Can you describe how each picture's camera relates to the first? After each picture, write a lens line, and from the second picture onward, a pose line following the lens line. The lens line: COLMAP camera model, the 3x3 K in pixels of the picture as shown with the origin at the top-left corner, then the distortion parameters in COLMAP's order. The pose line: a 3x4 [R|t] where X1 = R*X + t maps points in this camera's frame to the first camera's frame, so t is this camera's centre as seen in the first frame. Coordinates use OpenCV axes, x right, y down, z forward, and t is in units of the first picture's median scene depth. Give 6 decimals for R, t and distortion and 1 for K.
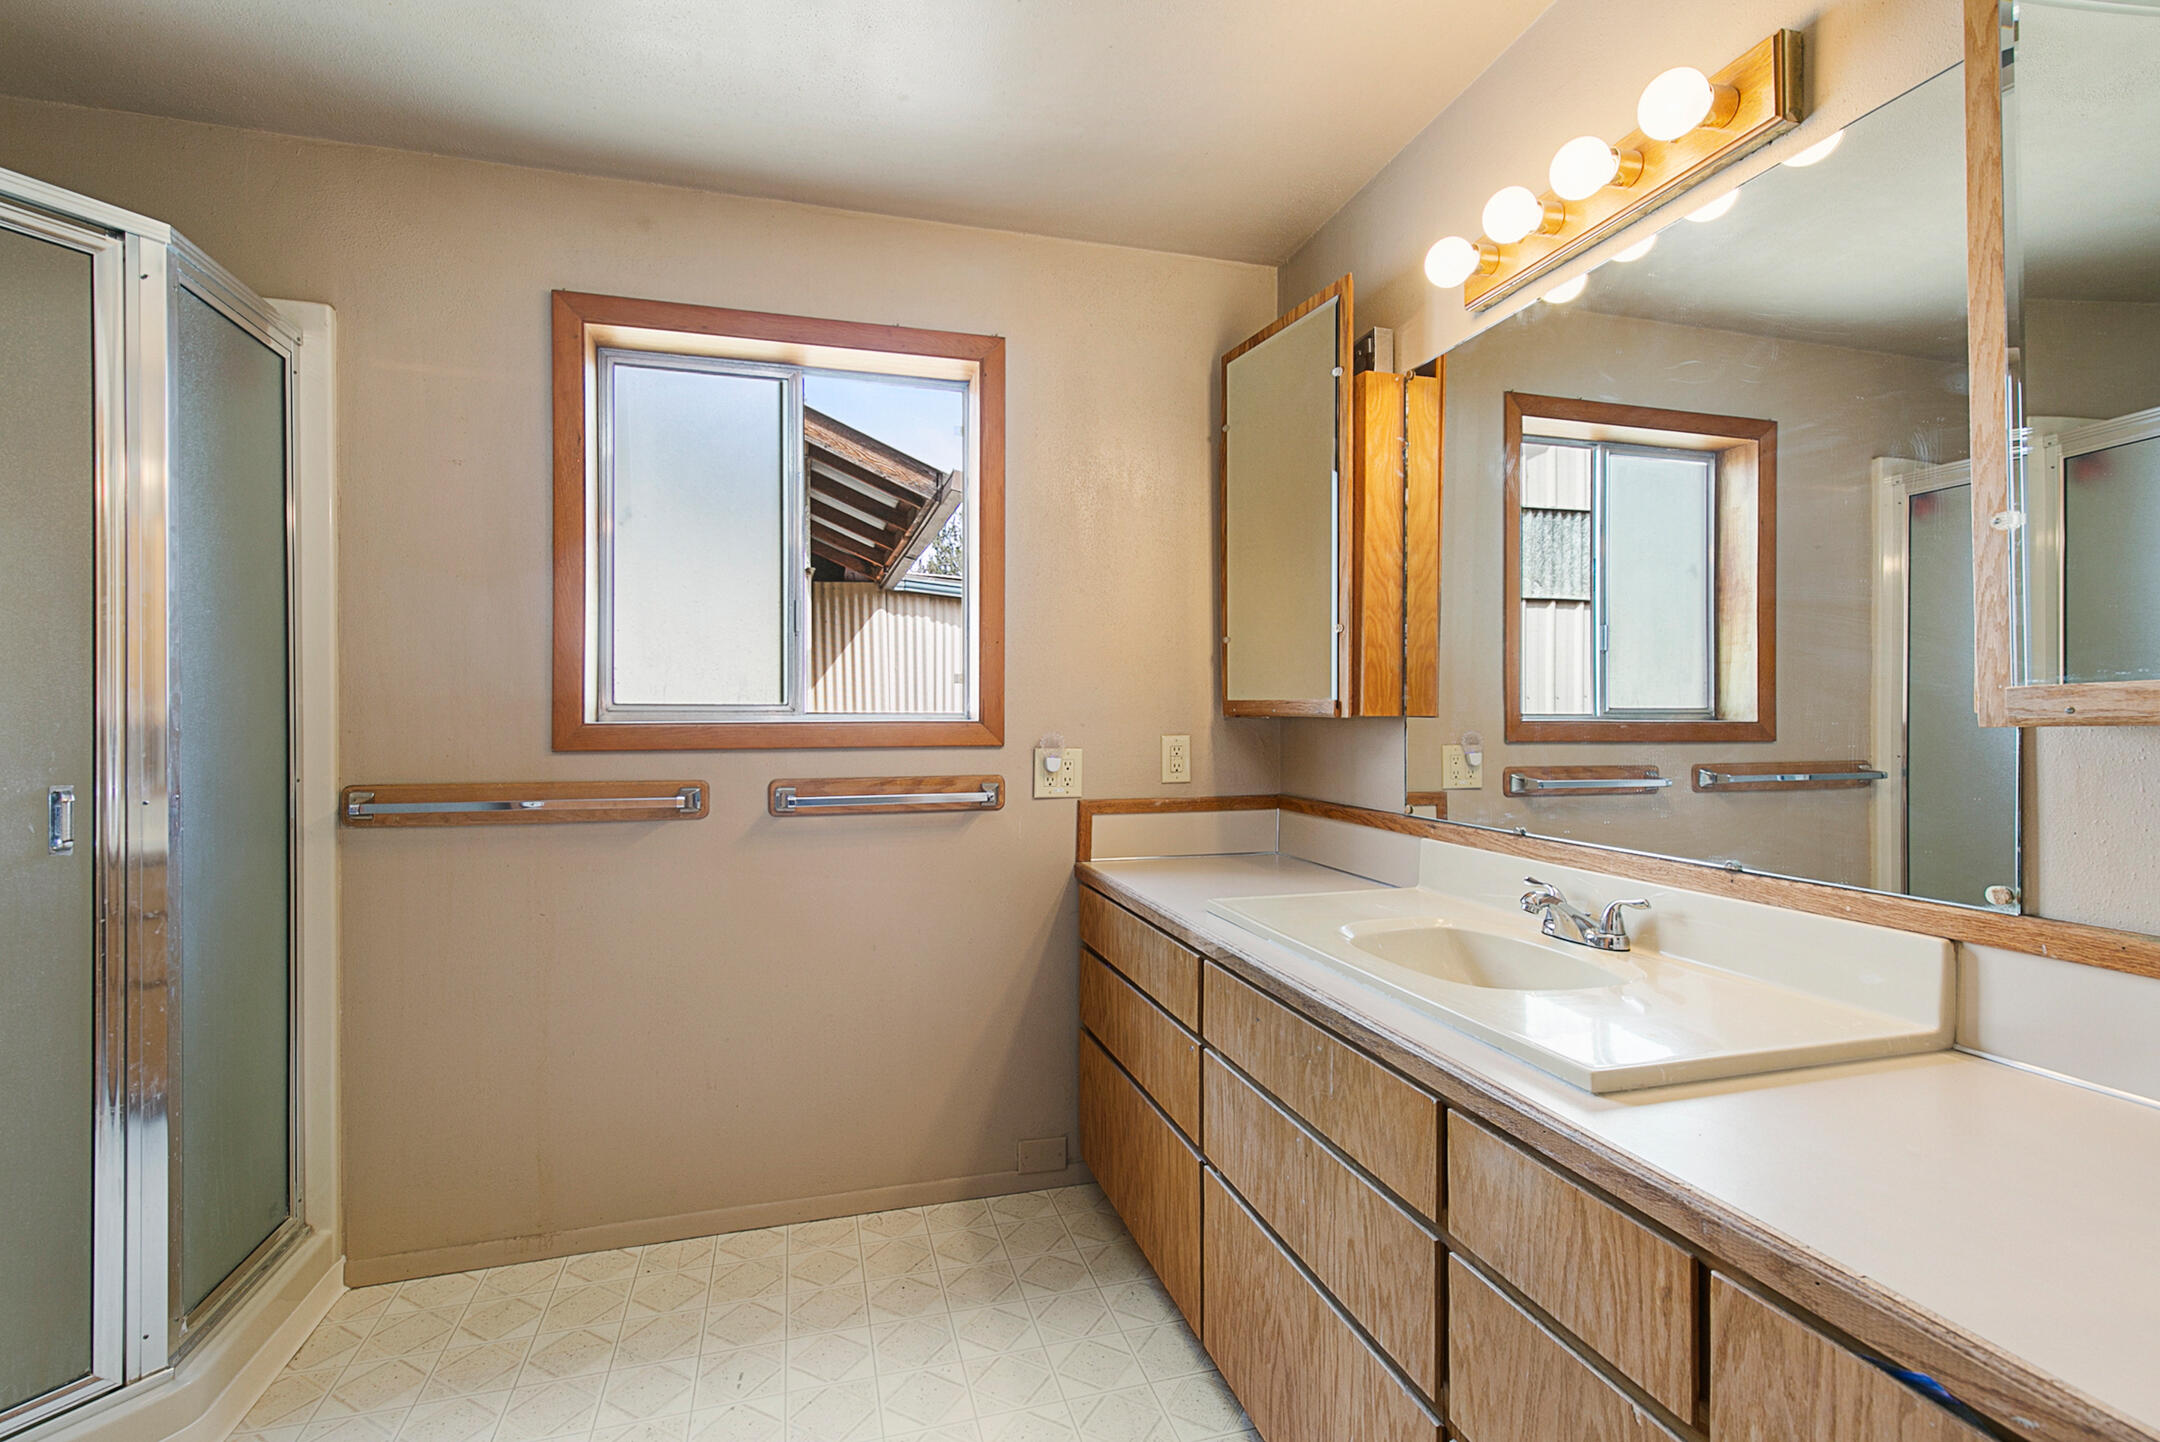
lens RADIAL K [[956.1, 0, 1081.1], [0, 956.1, 723.4], [0, 0, 1]] dist [0.005522, -0.000801]
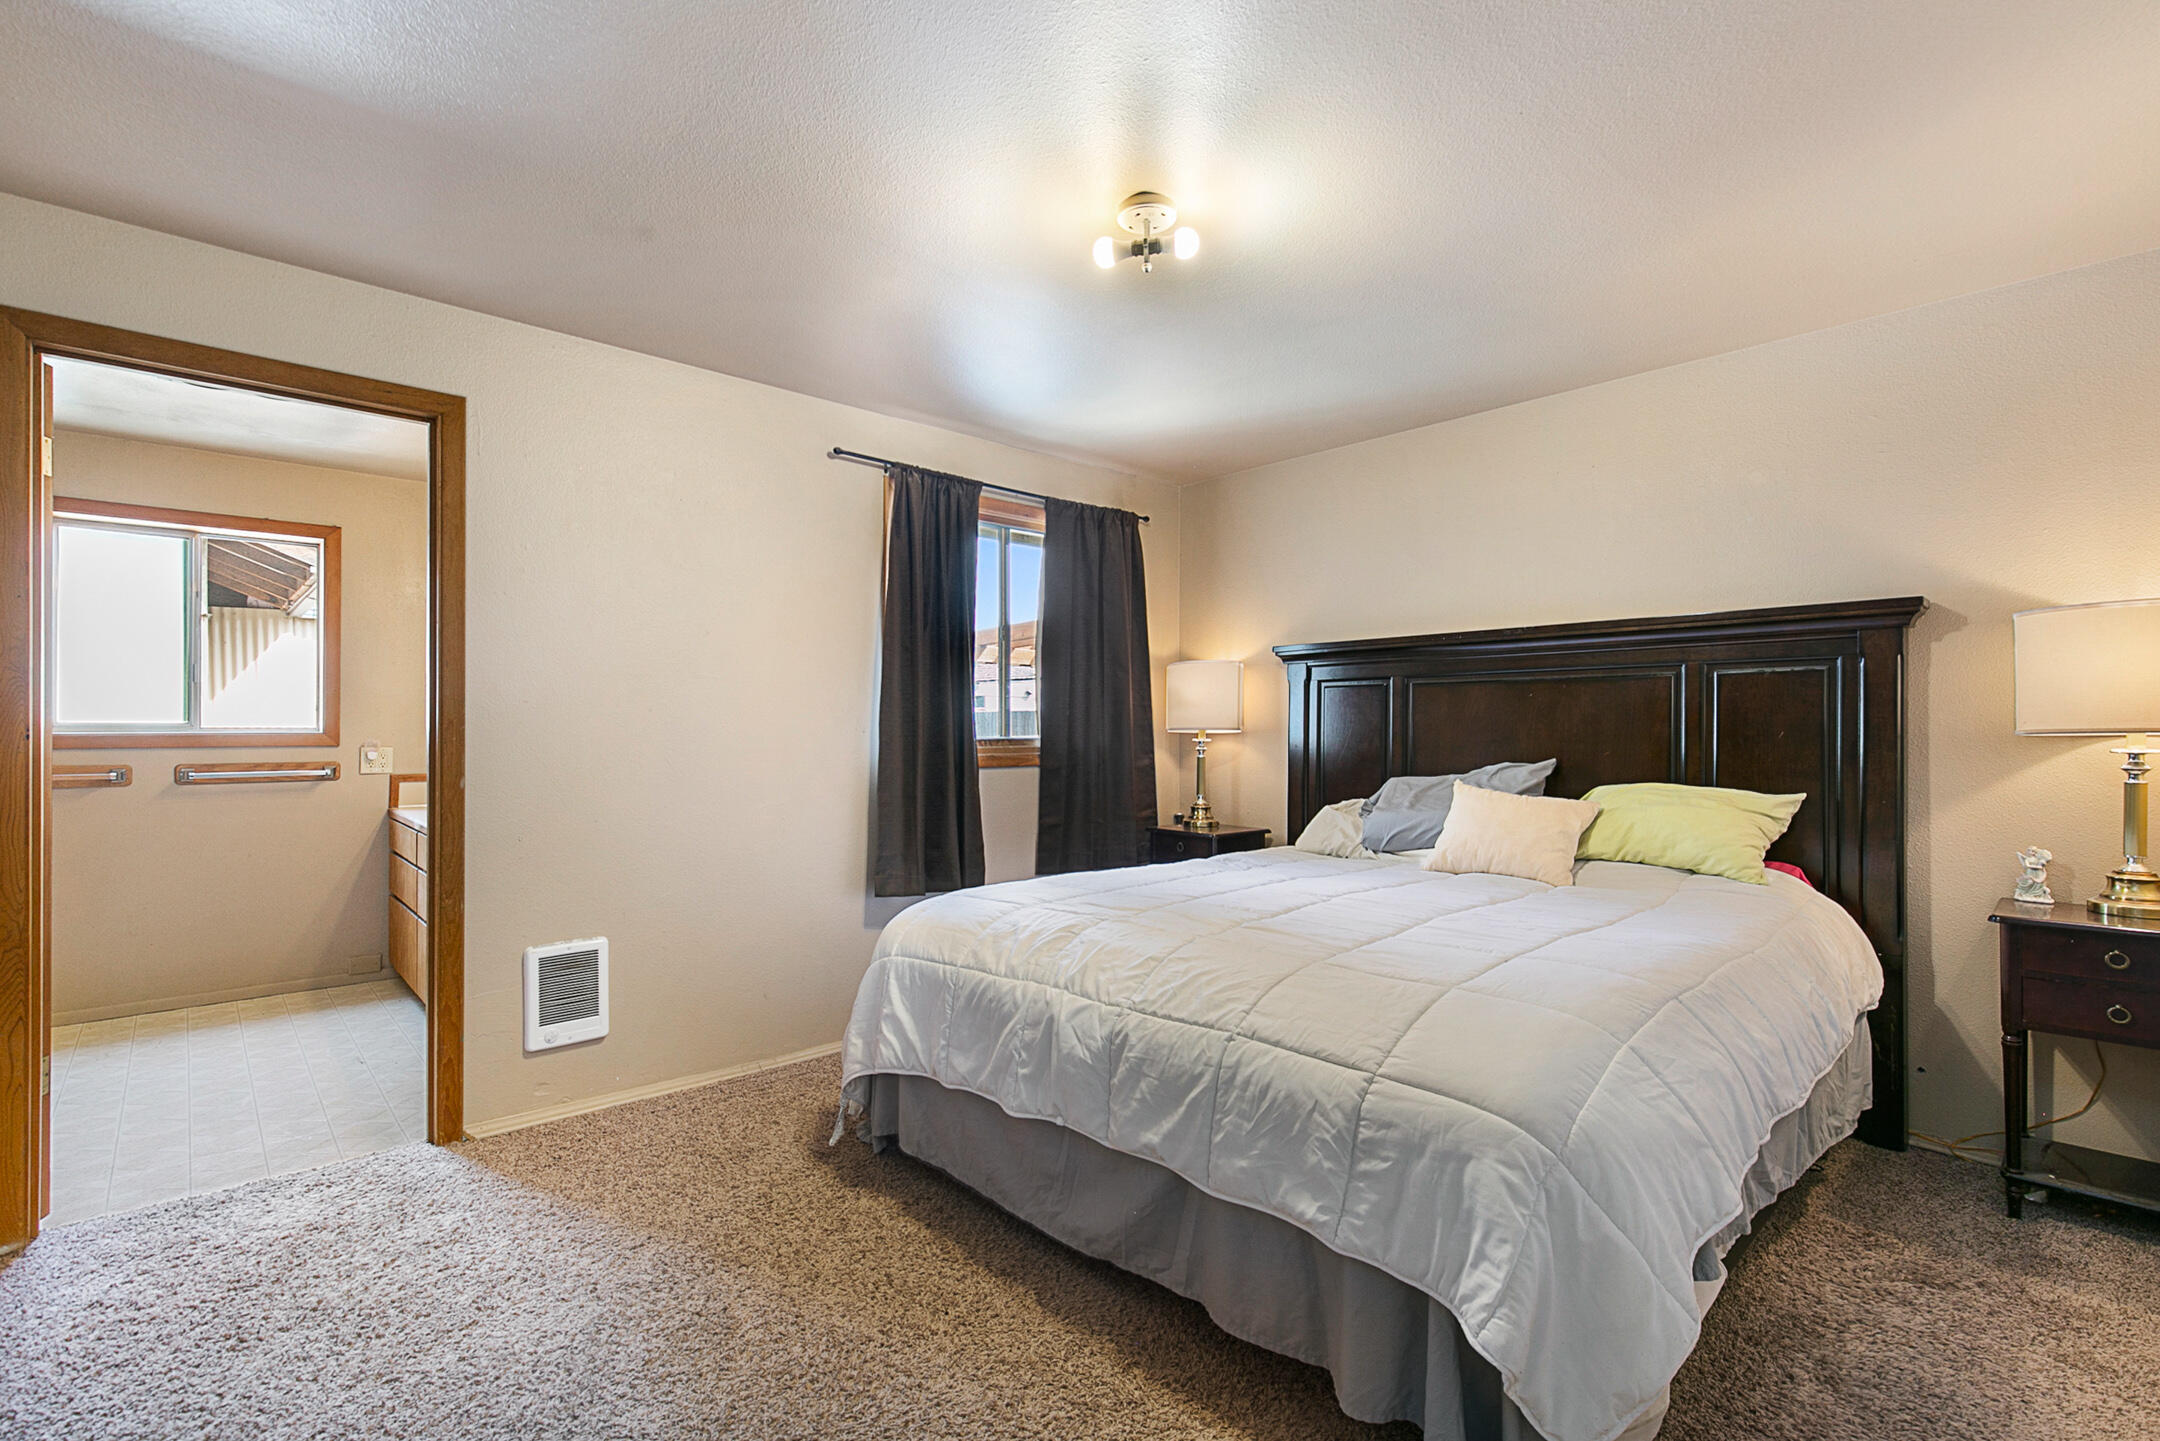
lens RADIAL K [[956.1, 0, 1072.6], [0, 956.1, 732.4], [0, 0, 1]] dist [0.005522, -0.000801]
pose [[0.898336, 0.002126, 0.439304, 0.379570], [-0.002658, 0.999996, 0.000595, -0.007793], [-0.439301, -0.001702, 0.898338, -1.300457]]
